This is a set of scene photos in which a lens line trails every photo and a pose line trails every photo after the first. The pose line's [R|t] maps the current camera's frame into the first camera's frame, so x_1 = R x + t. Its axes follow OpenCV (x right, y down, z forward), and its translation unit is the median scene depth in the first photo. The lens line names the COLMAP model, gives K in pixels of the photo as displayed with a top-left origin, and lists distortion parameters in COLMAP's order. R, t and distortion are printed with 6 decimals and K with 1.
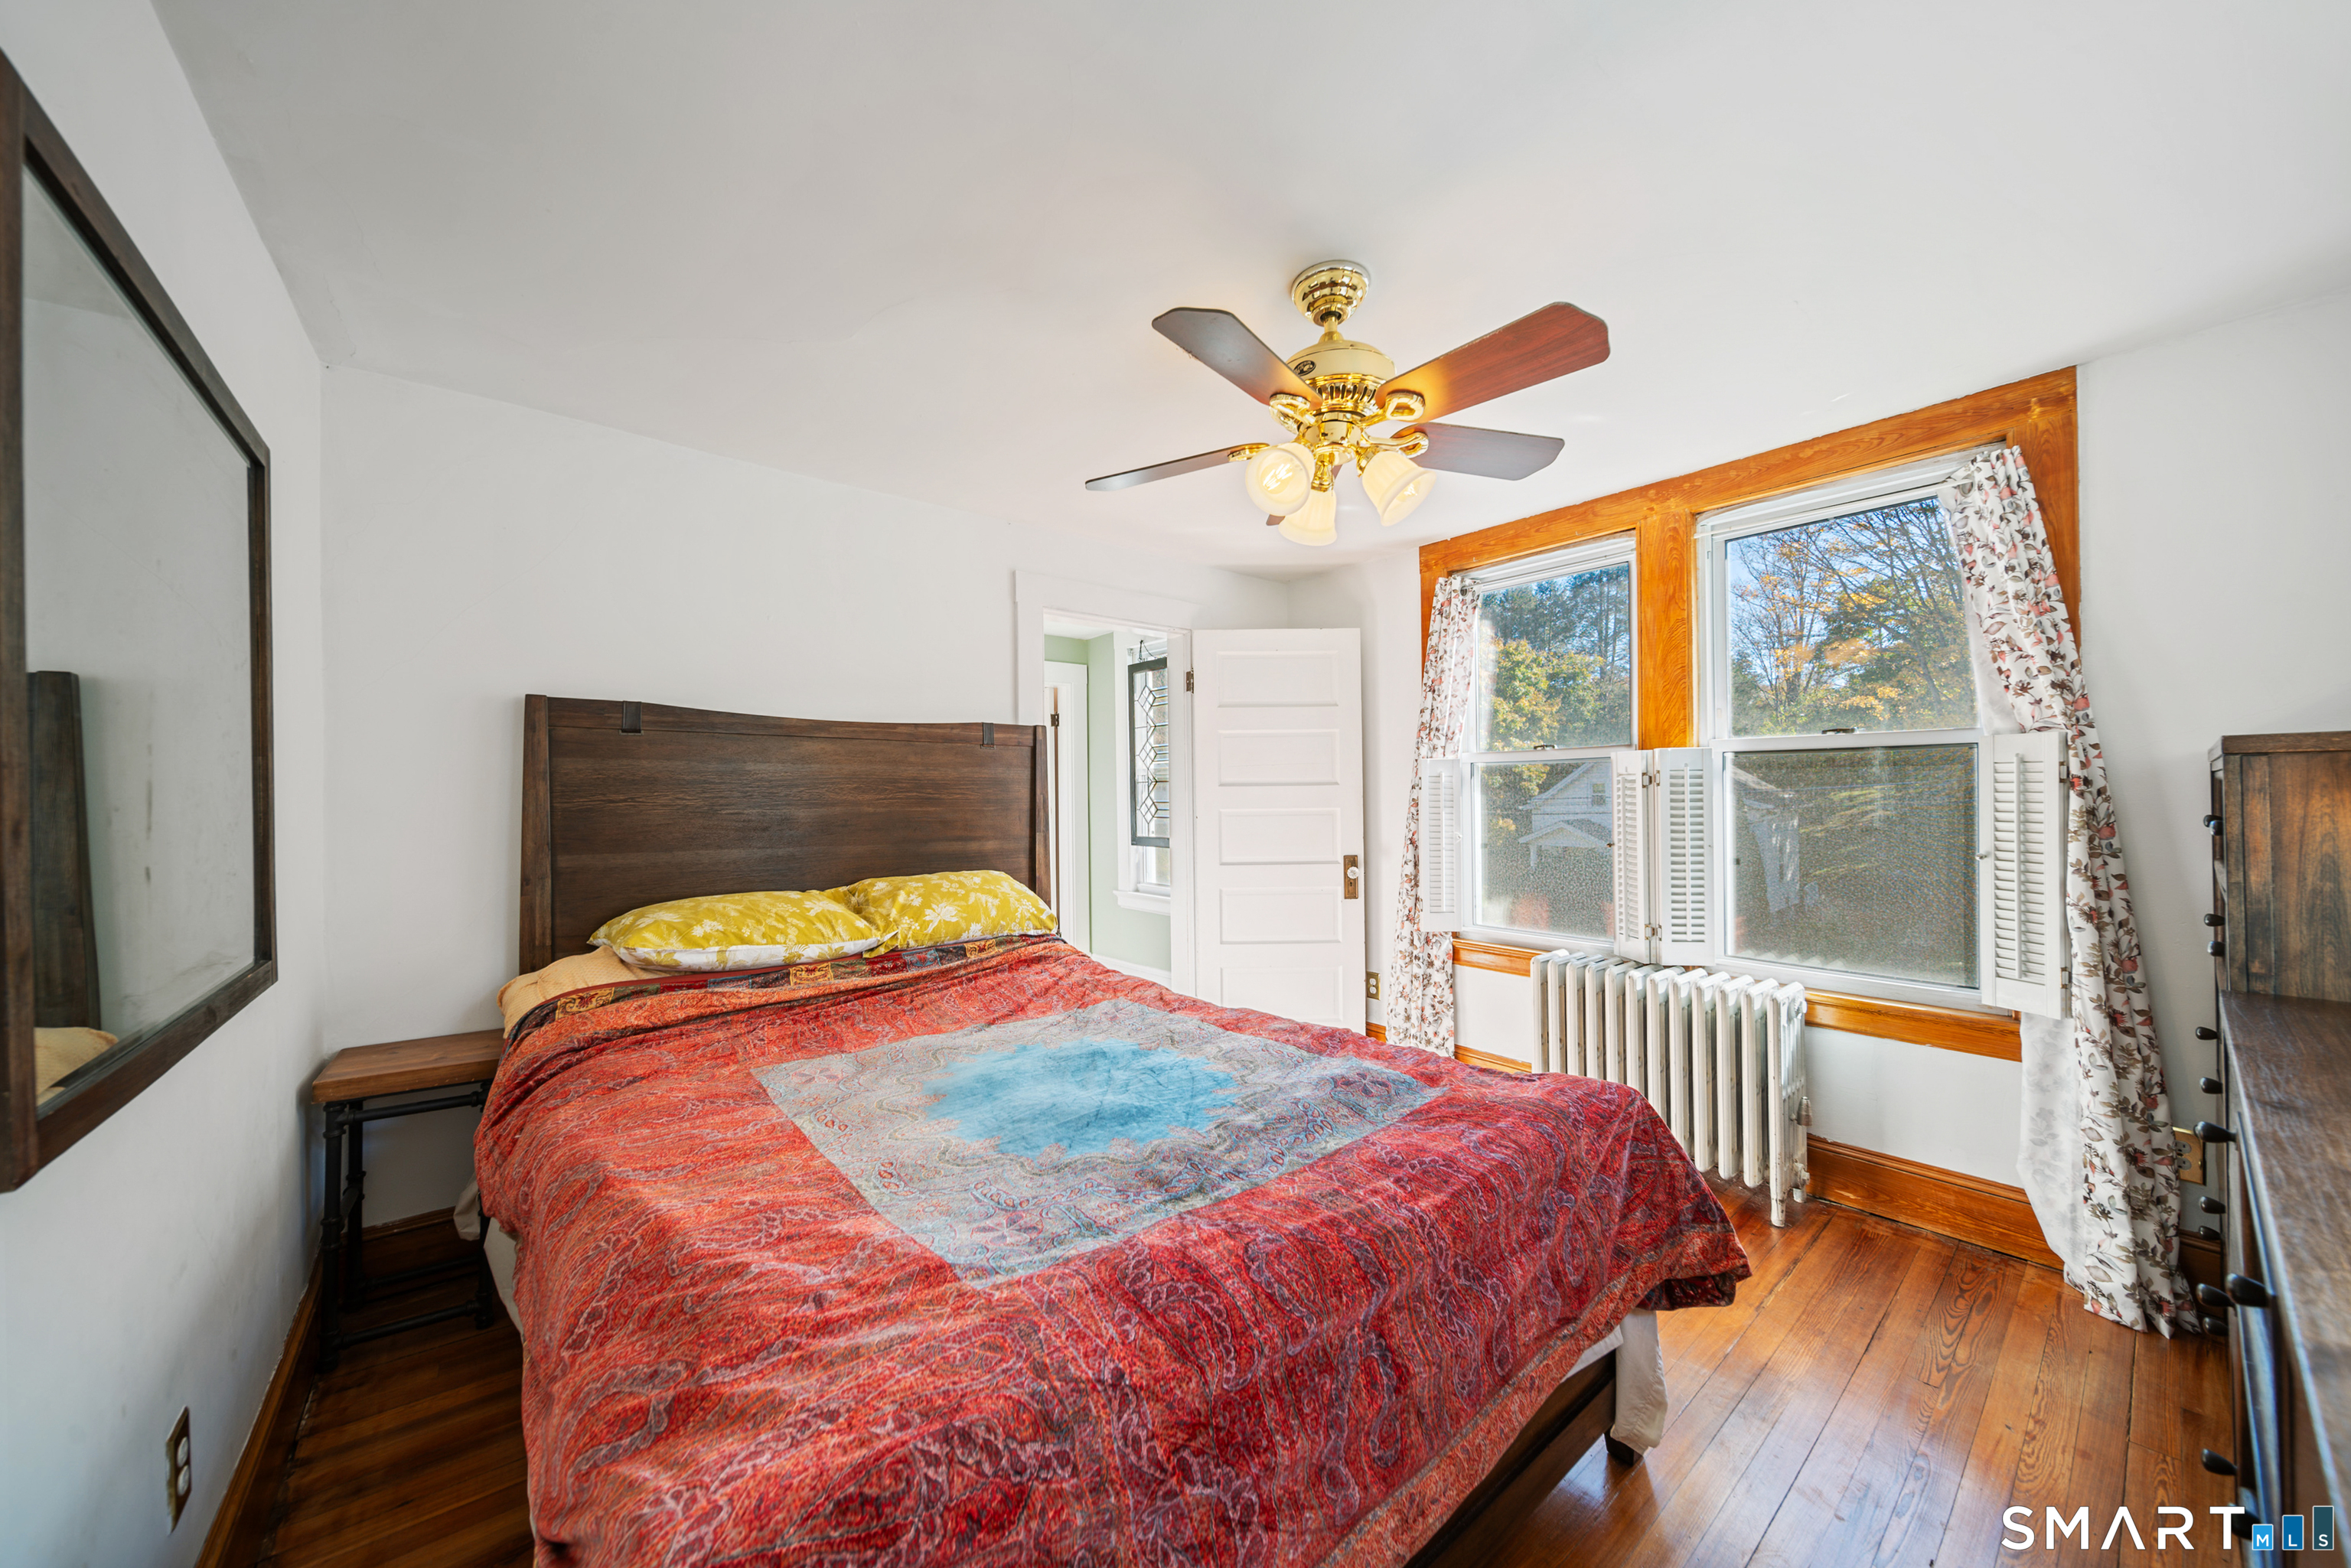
lens RADIAL K [[820.2, 0, 1174.0], [0, 820.2, 790.7], [0, 0, 1]] dist [-0.000729, -0.000037]
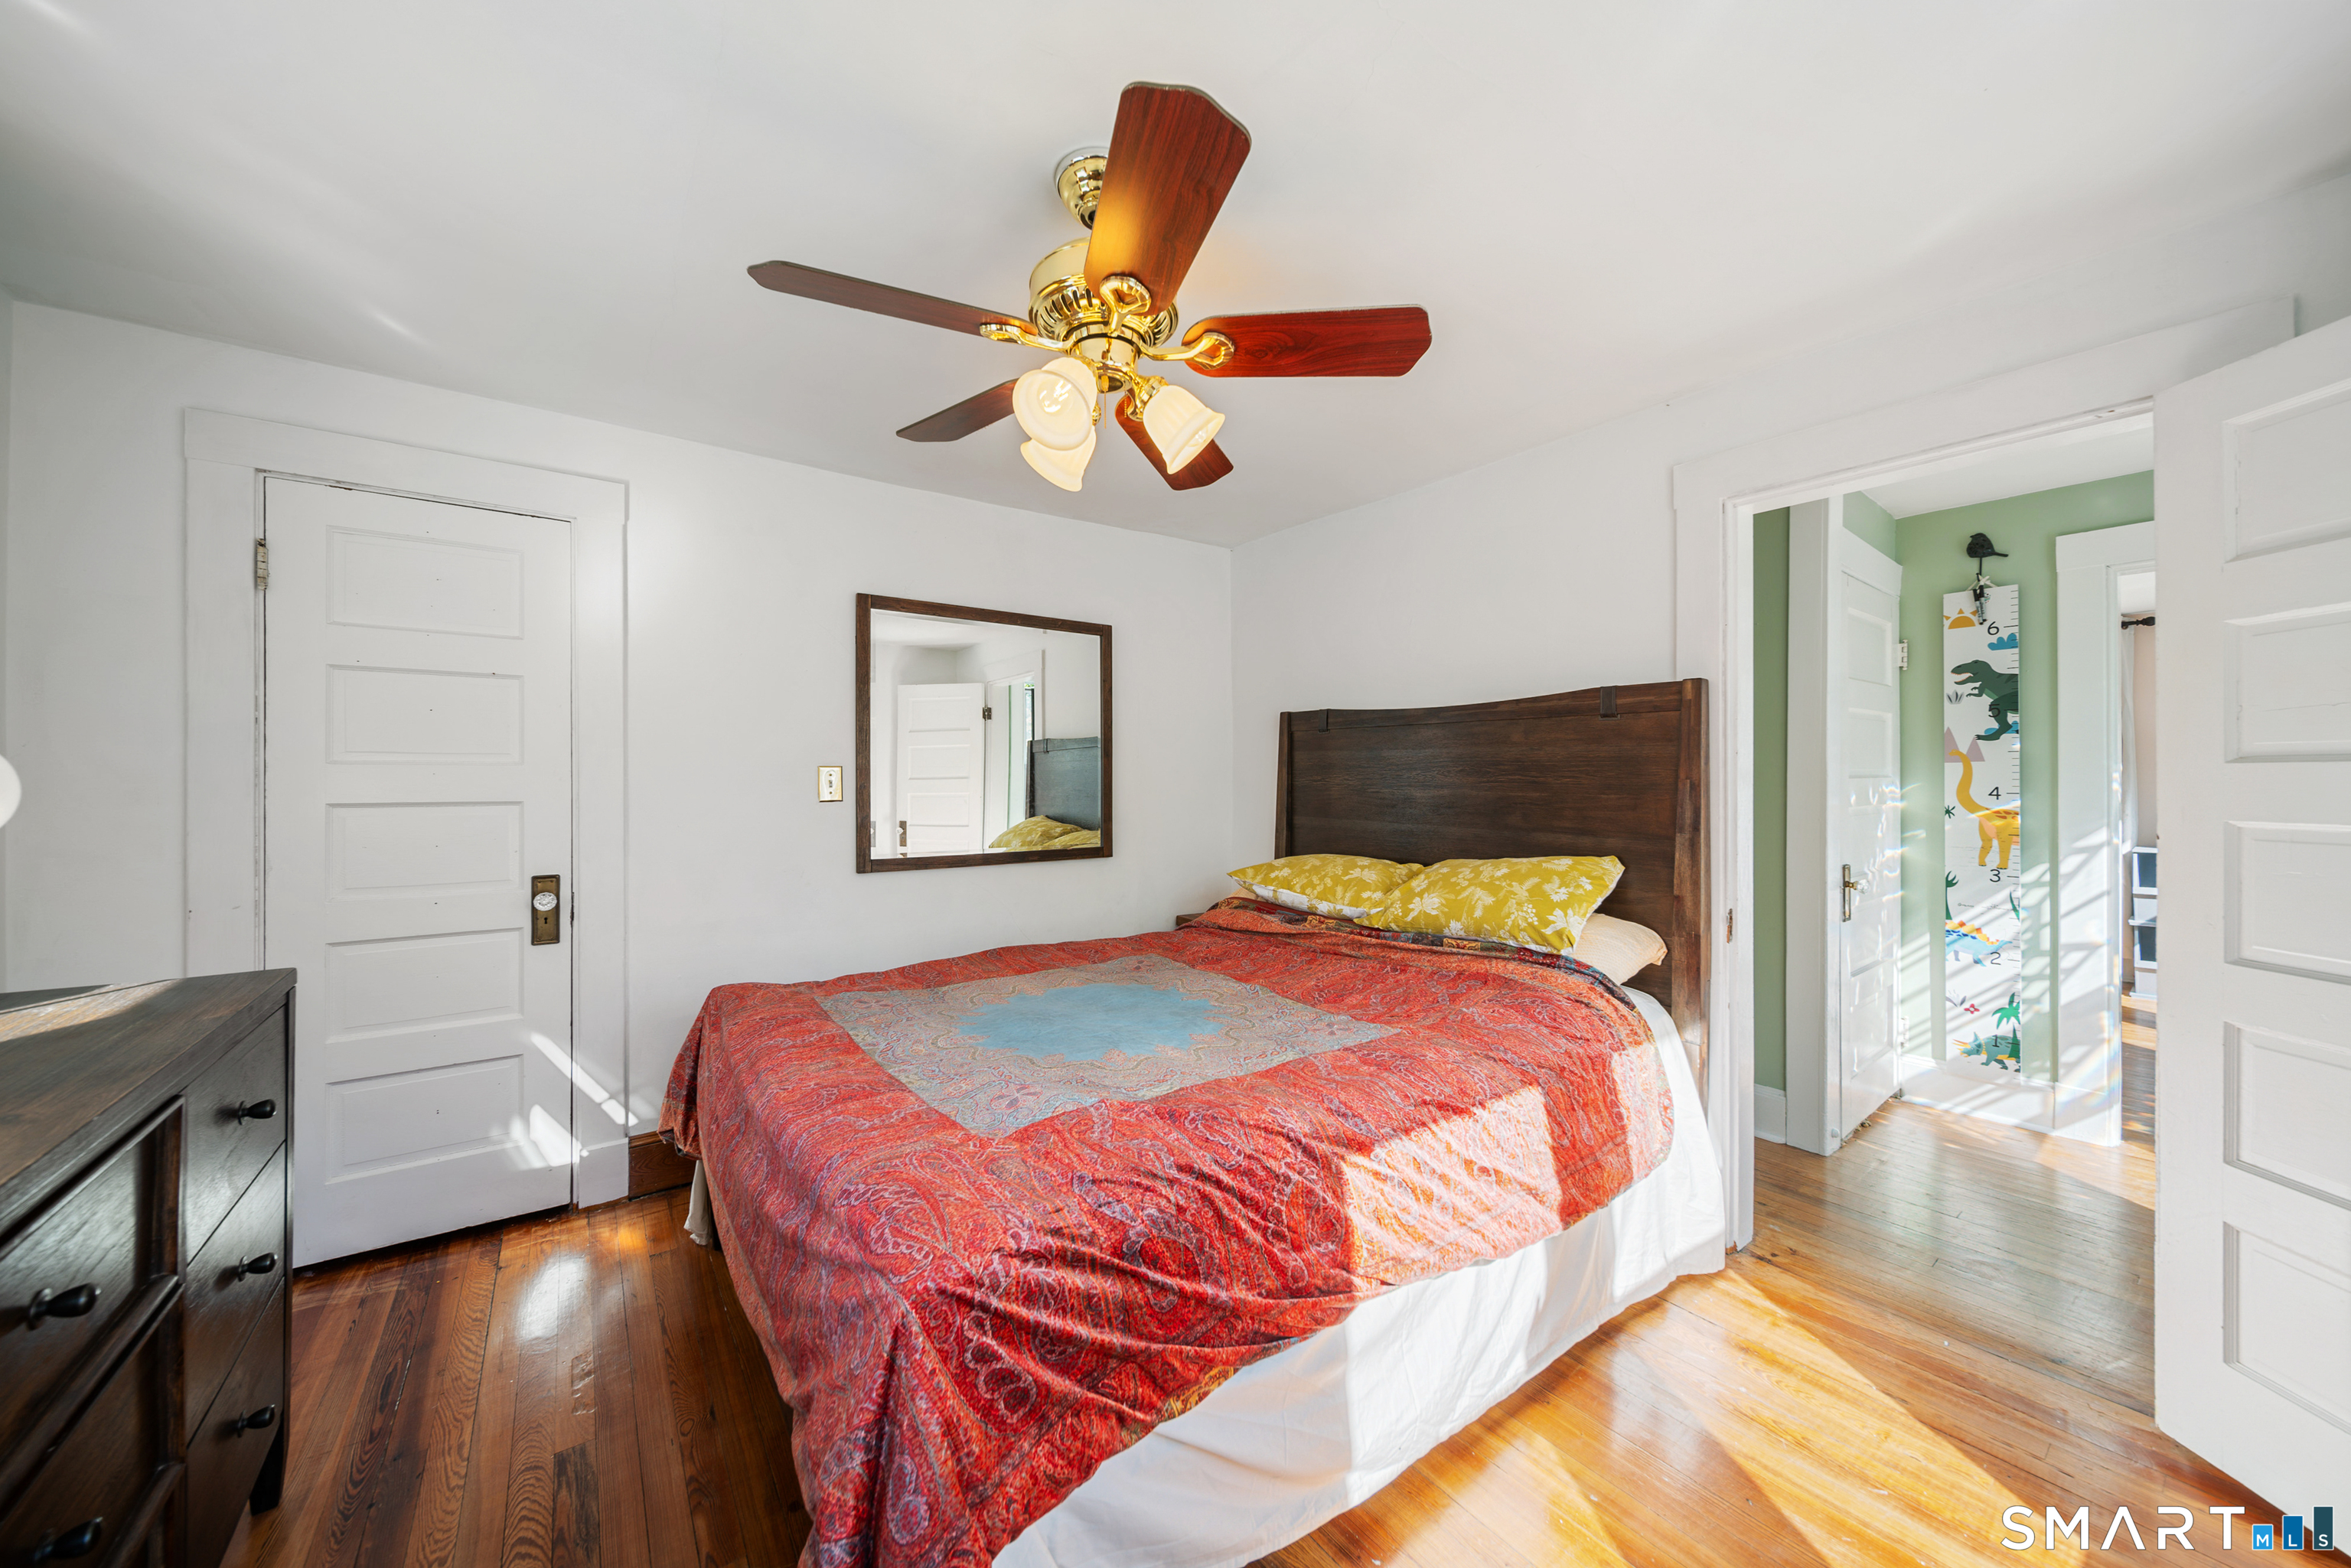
lens RADIAL K [[820.2, 0, 1171.1], [0, 820.2, 779.1], [0, 0, 1]] dist [-0.000729, -0.000037]
pose [[-0.059284, 0.010231, -0.998189, 0.677227], [0.006512, 0.999930, 0.009862, -0.005519], [0.998220, -0.005916, -0.059346, 0.737380]]
